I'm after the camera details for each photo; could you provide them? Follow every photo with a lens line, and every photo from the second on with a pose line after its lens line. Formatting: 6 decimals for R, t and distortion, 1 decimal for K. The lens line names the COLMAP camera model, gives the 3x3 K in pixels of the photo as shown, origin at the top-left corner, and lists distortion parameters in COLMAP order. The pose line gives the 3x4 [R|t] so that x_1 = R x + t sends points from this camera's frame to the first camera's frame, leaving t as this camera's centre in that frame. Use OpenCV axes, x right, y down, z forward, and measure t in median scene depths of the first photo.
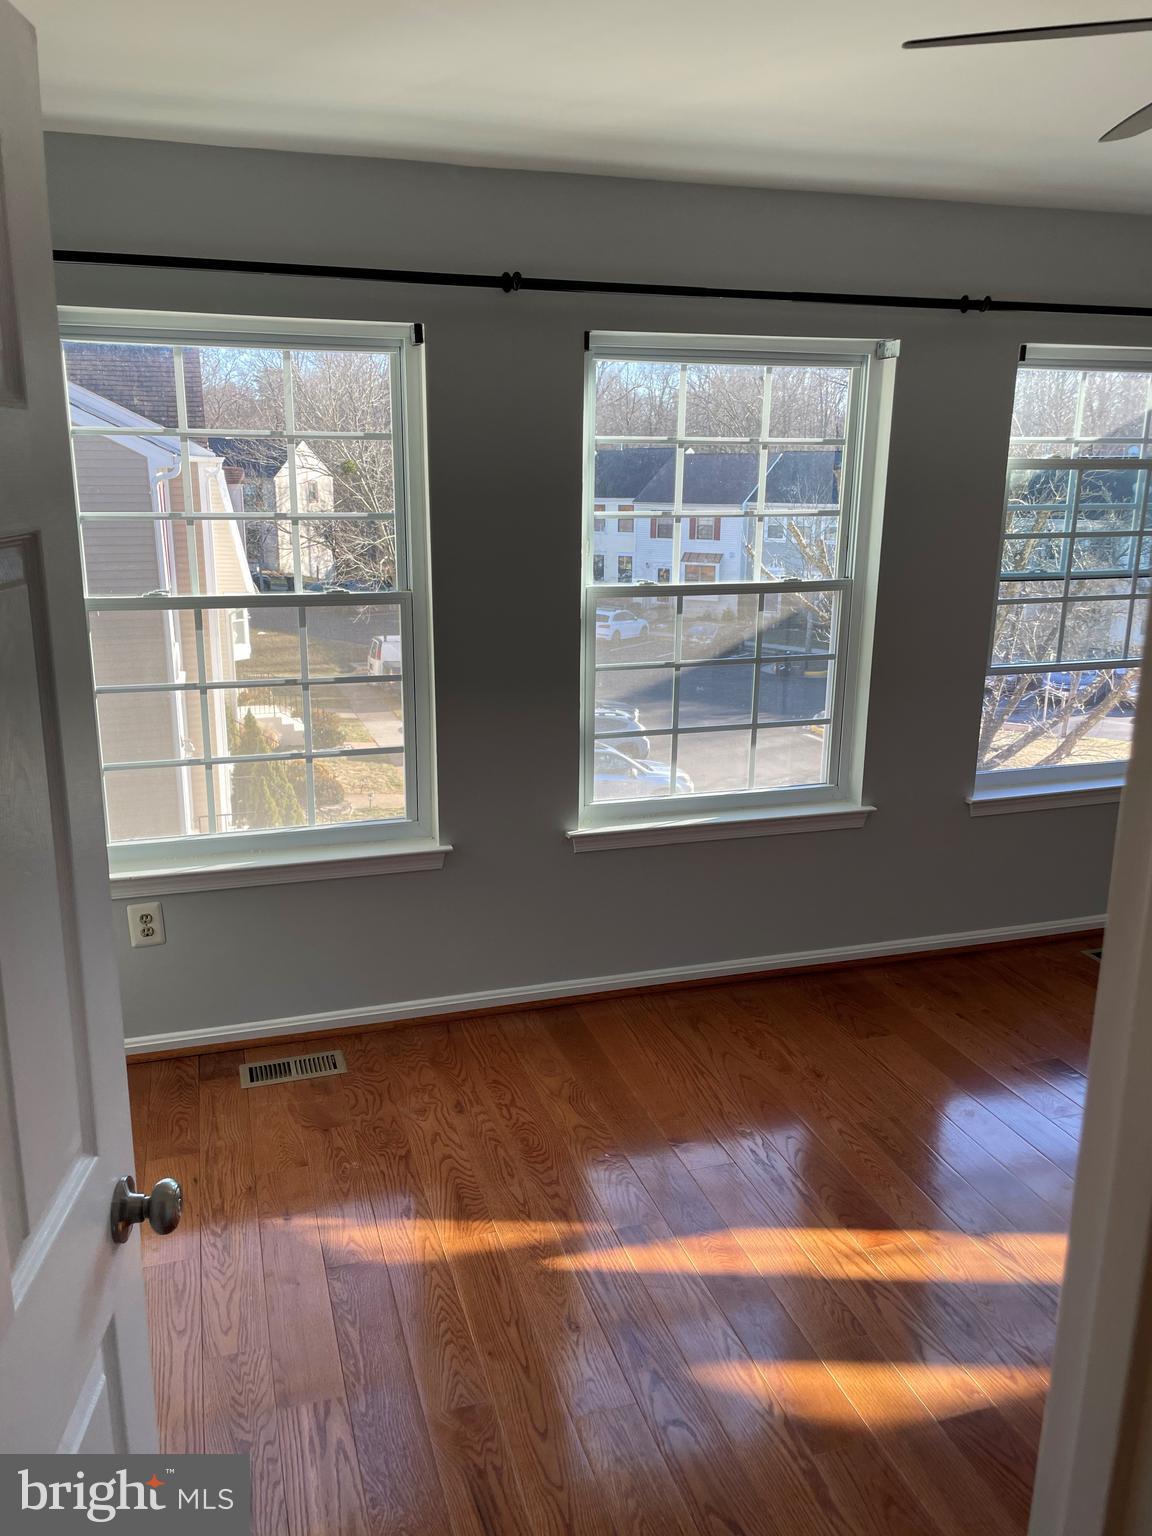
lens RADIAL K [[1160.6, 0, 569.8], [0, 1160.6, 761.2], [0, 0, 1]] dist [0.083831, -0.113999]
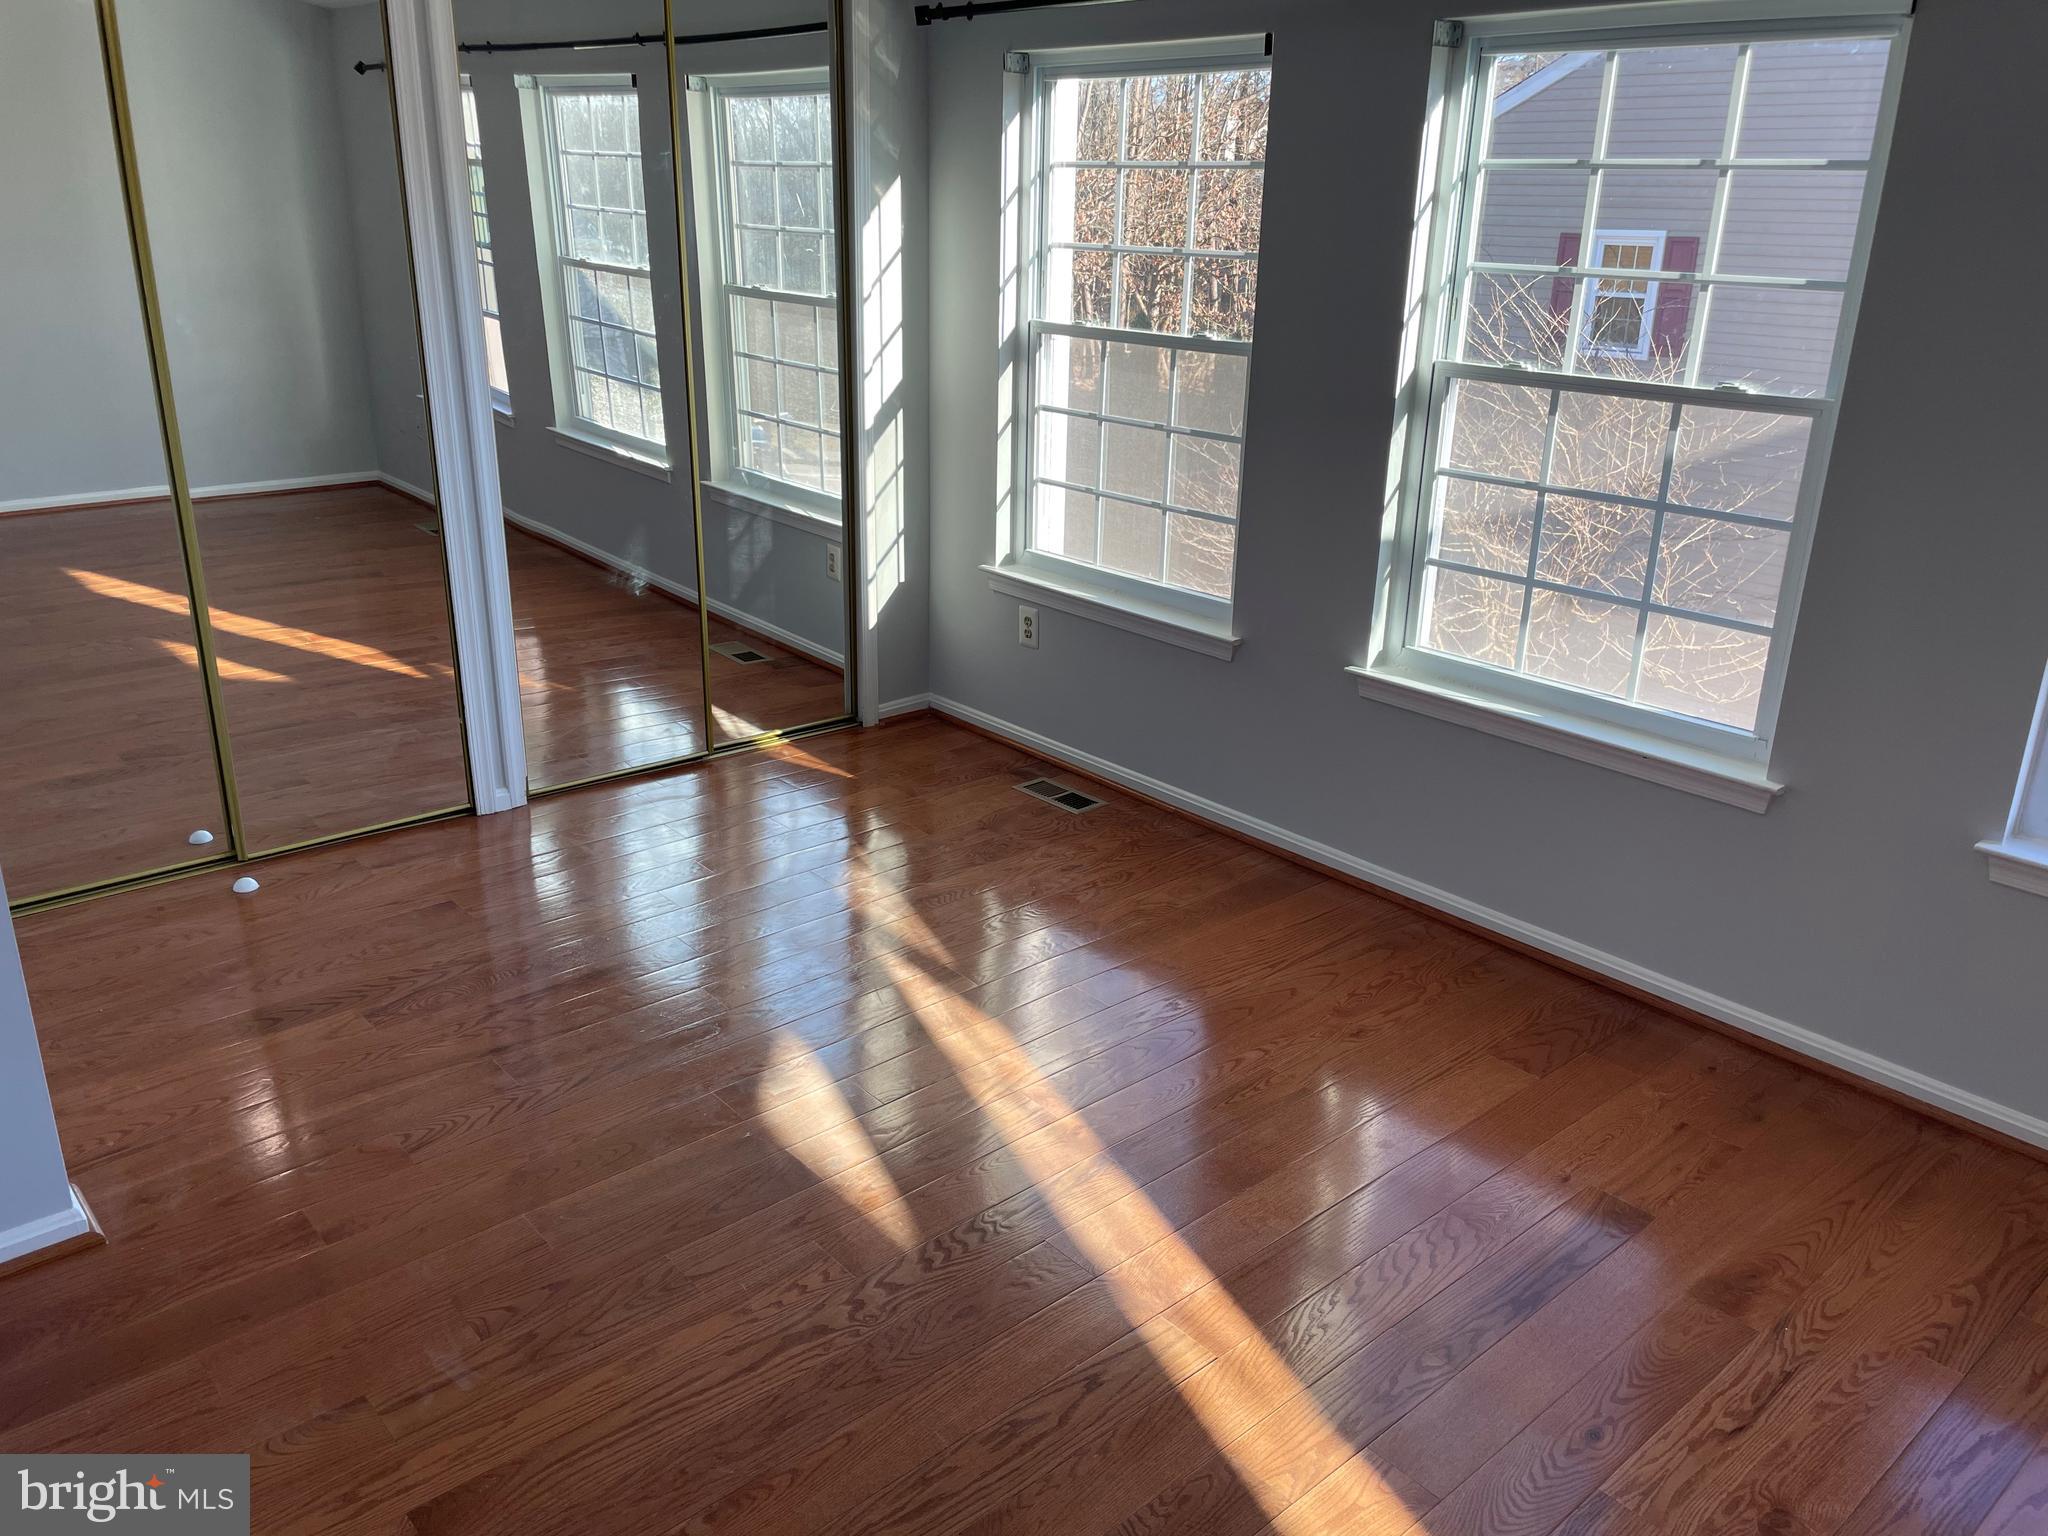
lens RADIAL K [[1547.4, 0, 982.0], [0, 1547.4, 772.8], [0, 0, 1]] dist [0.083831, -0.113999]
pose [[0.395690, 0.321000, -0.860458, 0.851623], [-0.246694, 0.939642, 0.237095, -0.062493], [0.884631, 0.118453, 0.450996, 0.284772]]
